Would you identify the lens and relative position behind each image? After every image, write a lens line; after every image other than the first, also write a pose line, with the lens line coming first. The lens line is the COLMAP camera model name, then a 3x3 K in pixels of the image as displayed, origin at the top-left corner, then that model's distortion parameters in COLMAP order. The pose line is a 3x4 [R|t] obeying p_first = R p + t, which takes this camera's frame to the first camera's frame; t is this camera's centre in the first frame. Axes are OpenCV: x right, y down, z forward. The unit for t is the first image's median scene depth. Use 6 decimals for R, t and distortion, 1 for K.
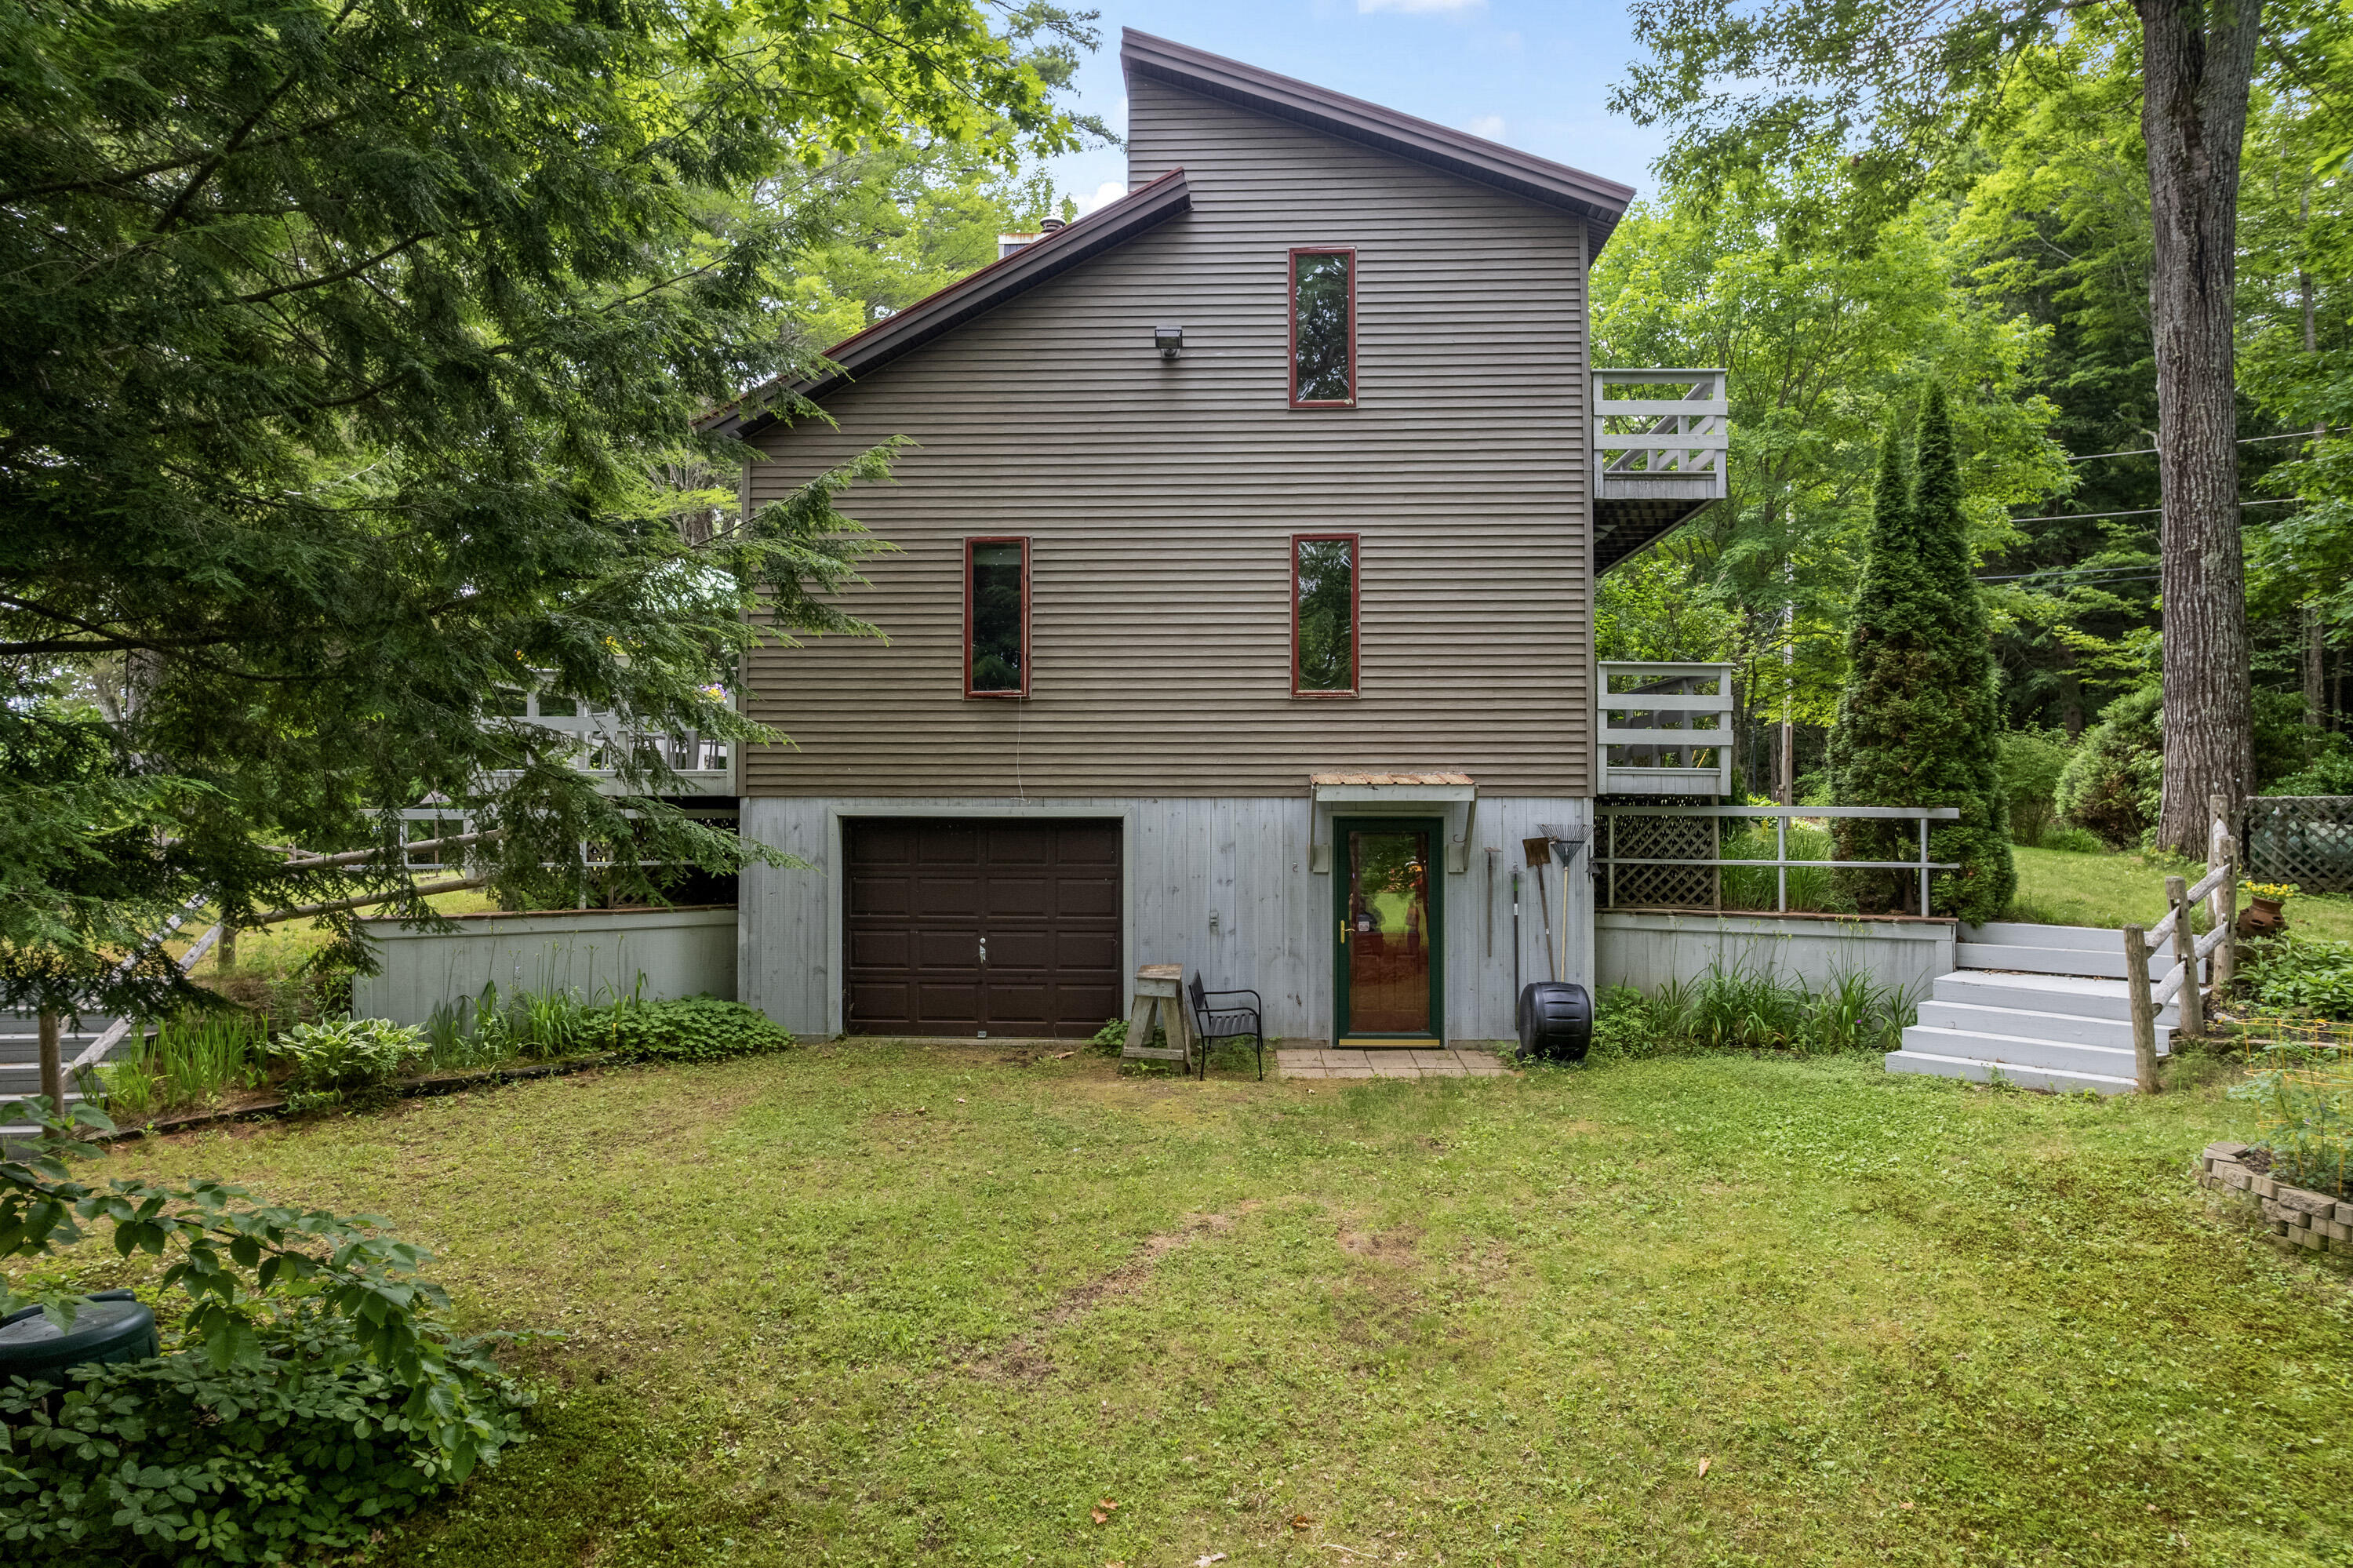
lens RADIAL K [[1508.5, 0, 1181.7], [0, 1508.5, 769.9], [0, 0, 1]] dist [-0.030419, 0.004595]
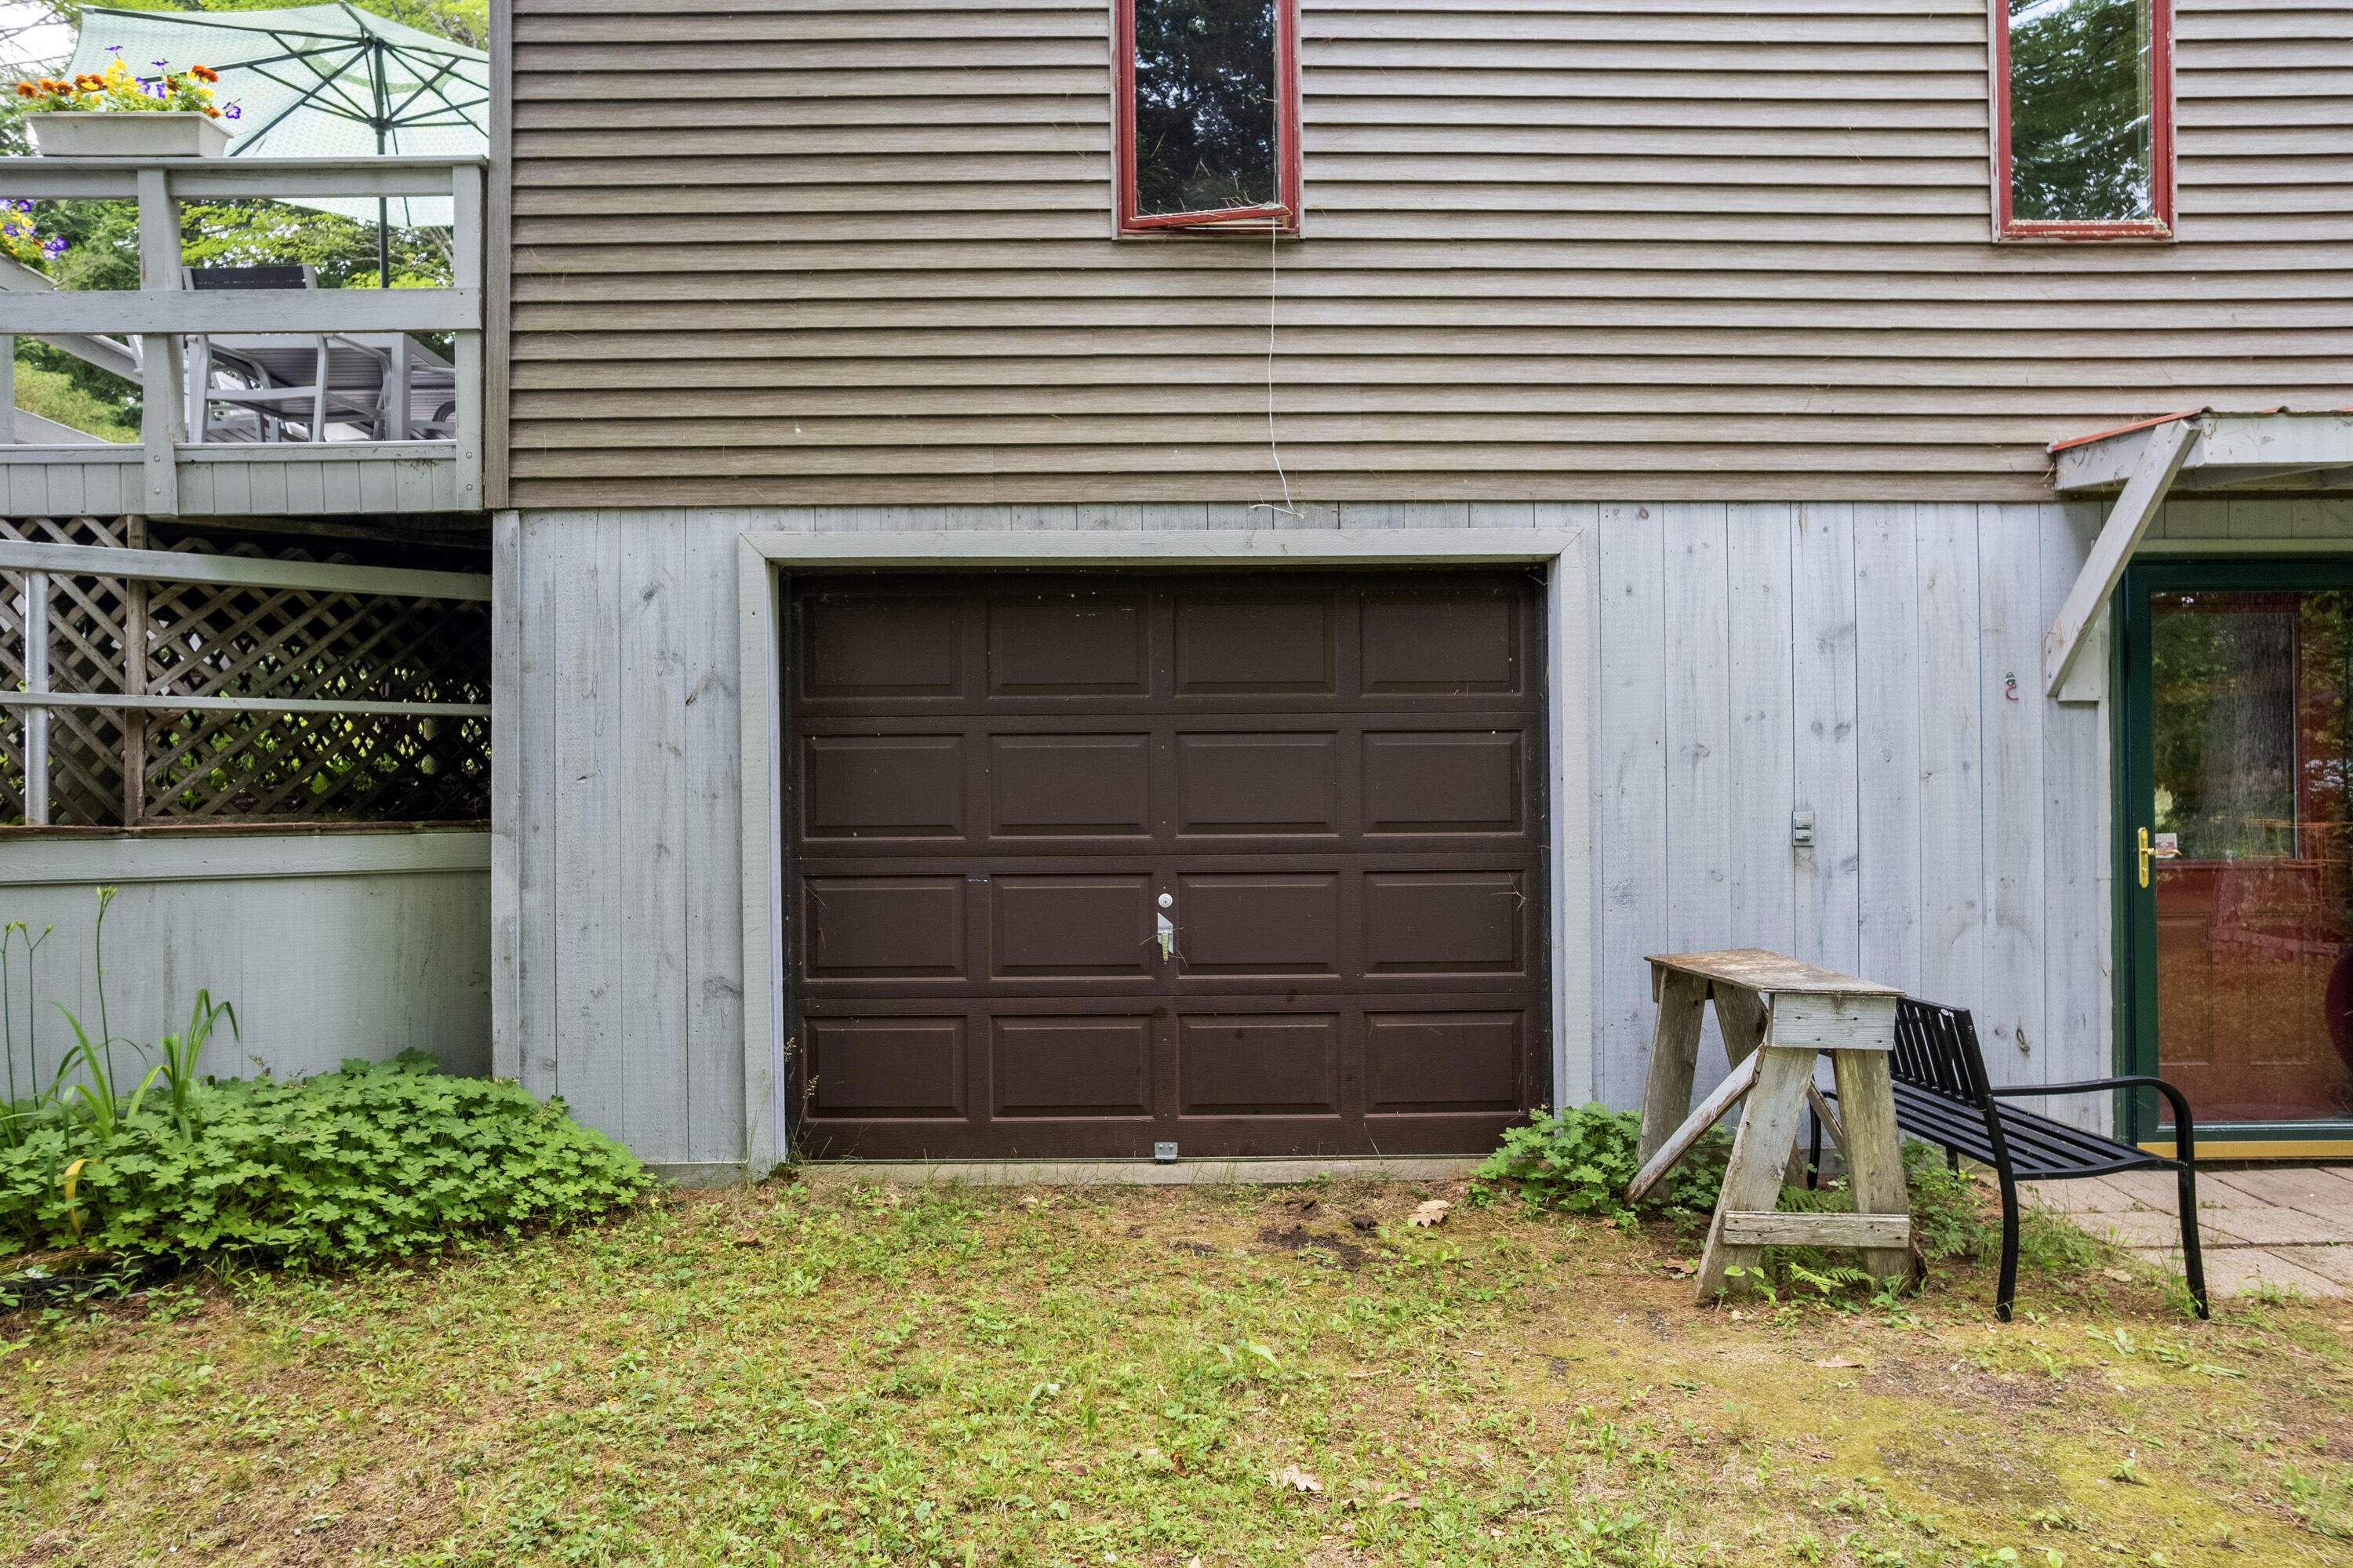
lens RADIAL K [[1508.5, 0, 1172.5], [0, 1508.5, 804.6], [0, 0, 1]] dist [-0.030419, 0.004595]
pose [[0.997879, -0.009472, 0.064402, -0.156446], [0.008599, 0.999868, 0.013812, 0.086001], [-0.064524, -0.013229, 0.997828, 0.638297]]
